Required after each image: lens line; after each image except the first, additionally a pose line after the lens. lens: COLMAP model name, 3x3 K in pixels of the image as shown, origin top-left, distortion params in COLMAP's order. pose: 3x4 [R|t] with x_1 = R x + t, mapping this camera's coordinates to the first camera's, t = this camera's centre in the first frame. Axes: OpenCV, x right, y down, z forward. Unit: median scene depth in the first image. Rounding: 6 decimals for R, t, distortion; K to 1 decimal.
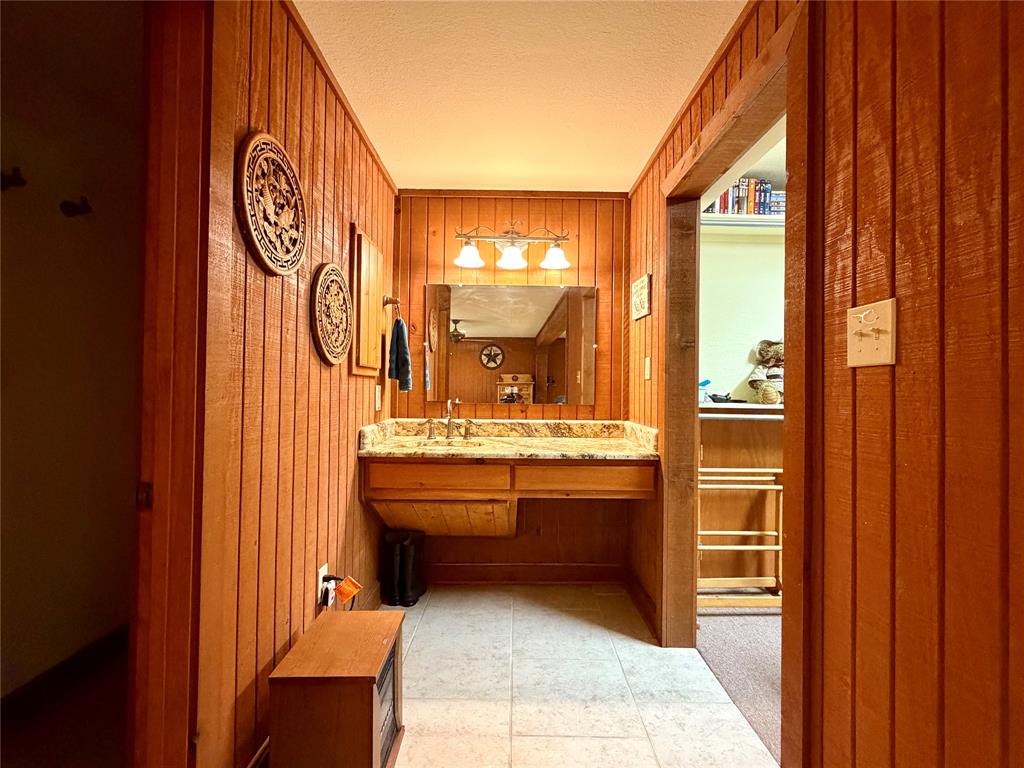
lens RADIAL K [[477.2, 0, 512.0], [0, 477.2, 384.4], [0, 0, 1]] dist [-0.000003, 0.000000]
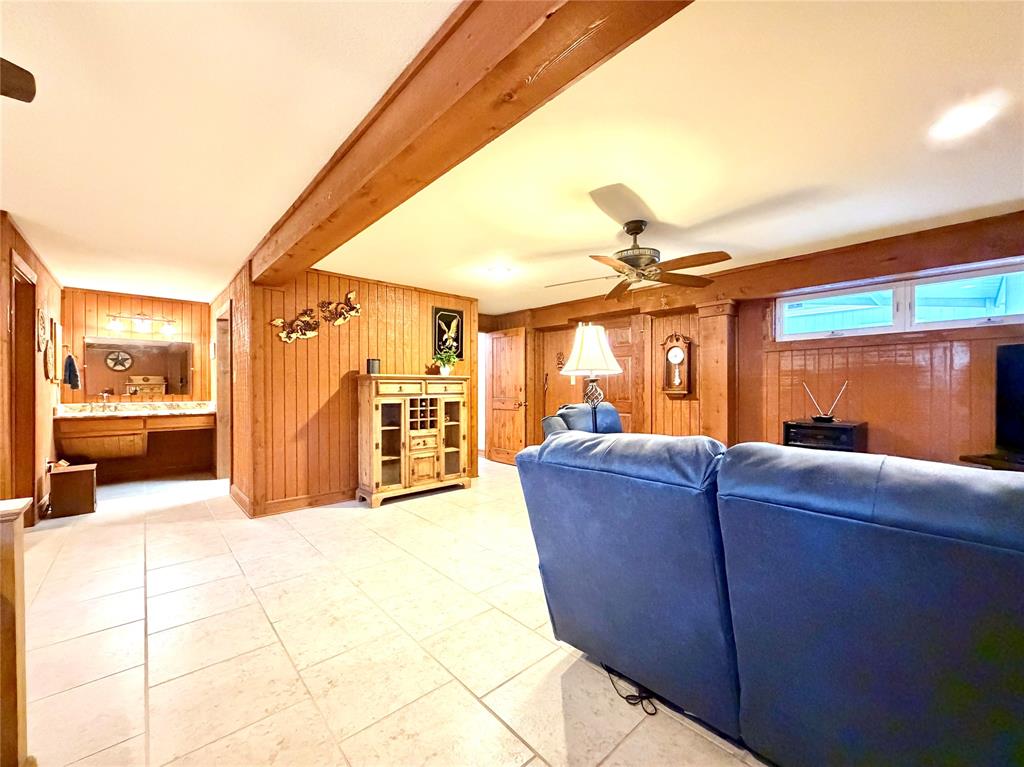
lens RADIAL K [[412.7, 0, 511.0], [0, 412.7, 389.7], [0, 0, 1]] dist [0.000928, 0.000065]
pose [[0.745781, -0.015255, 0.666016, -0.004958], [0.003656, 0.999816, 0.018807, -0.011866], [-0.666181, -0.011591, 0.745700, -1.488045]]
